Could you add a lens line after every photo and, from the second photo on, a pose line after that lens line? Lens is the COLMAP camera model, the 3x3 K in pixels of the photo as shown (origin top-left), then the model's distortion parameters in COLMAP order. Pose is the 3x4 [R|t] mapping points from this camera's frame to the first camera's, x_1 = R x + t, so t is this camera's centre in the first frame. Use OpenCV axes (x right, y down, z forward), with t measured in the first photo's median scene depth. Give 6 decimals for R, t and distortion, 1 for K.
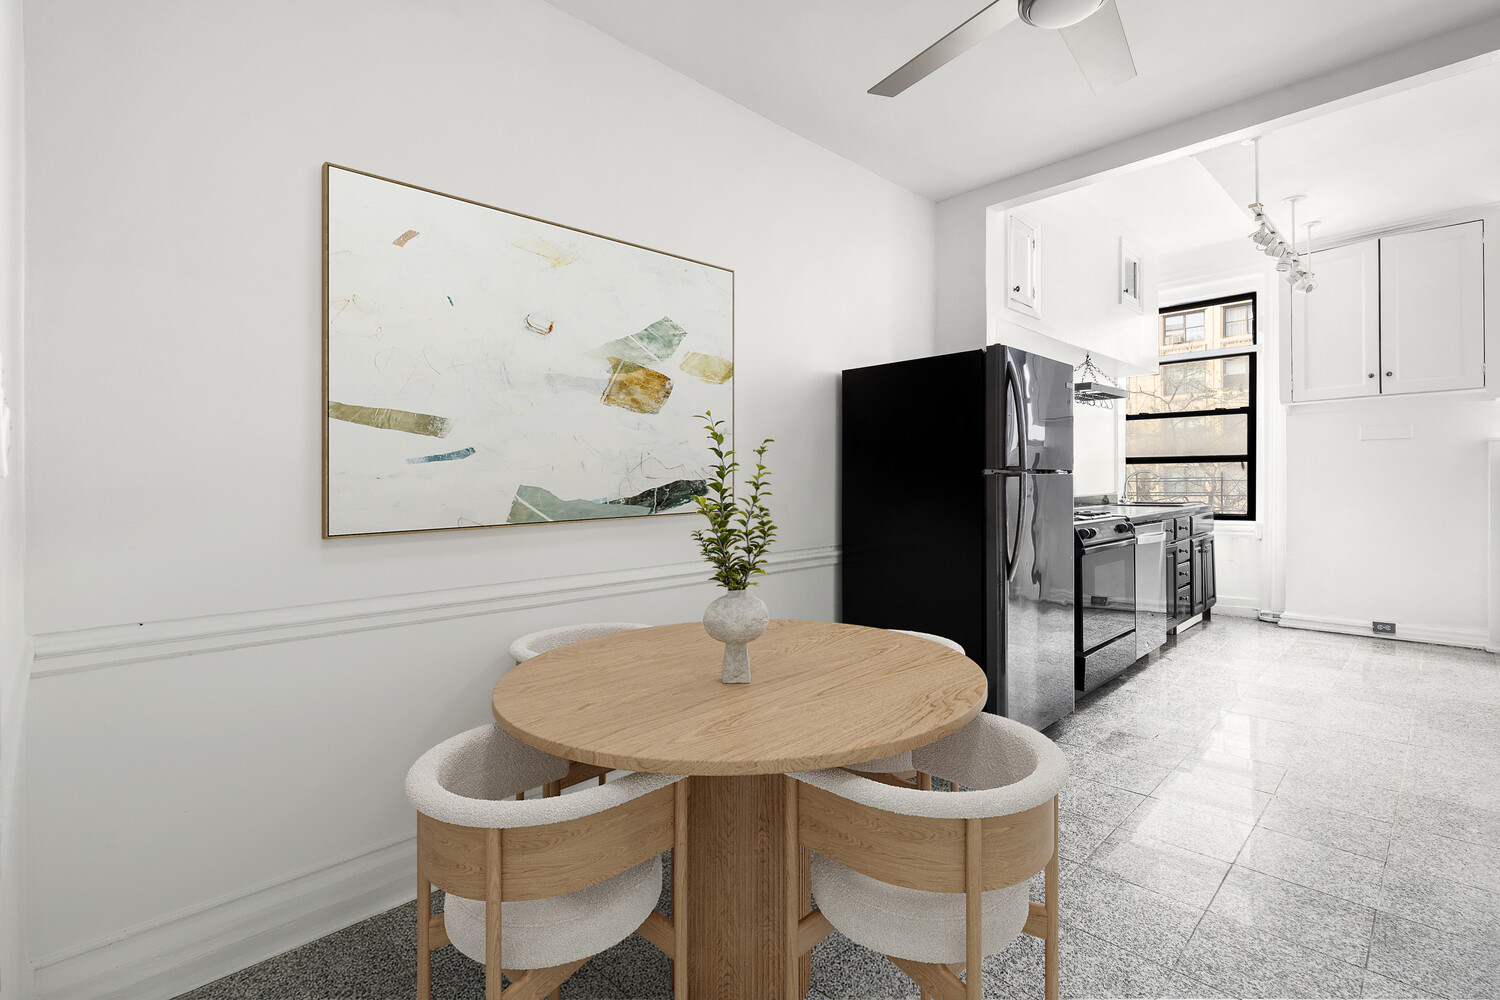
lens RADIAL K [[686.1, 0, 701.7], [0, 686.1, 509.5], [0, 0, 1]] dist [0.001110, -0.000258]
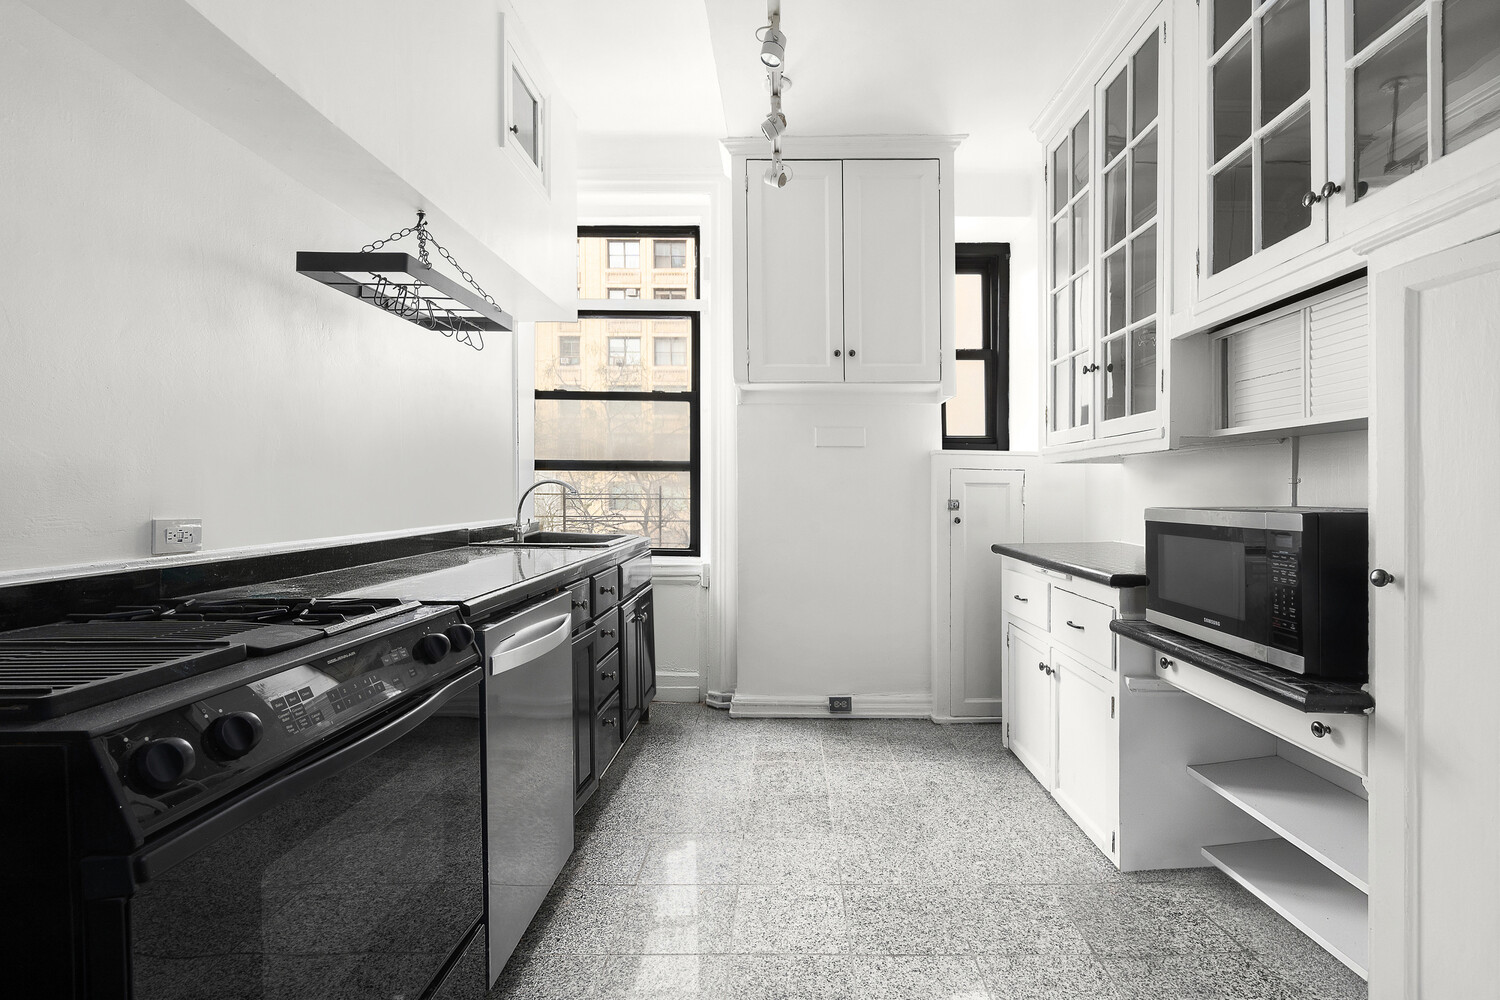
lens RADIAL K [[686.1, 0, 751.2], [0, 686.1, 506.9], [0, 0, 1]] dist [0.001110, -0.000258]
pose [[0.700579, 0.004235, 0.713562, 0.365543], [0.007716, 0.999879, -0.013510, -0.026445], [-0.713533, 0.014971, 0.700462, 0.499941]]
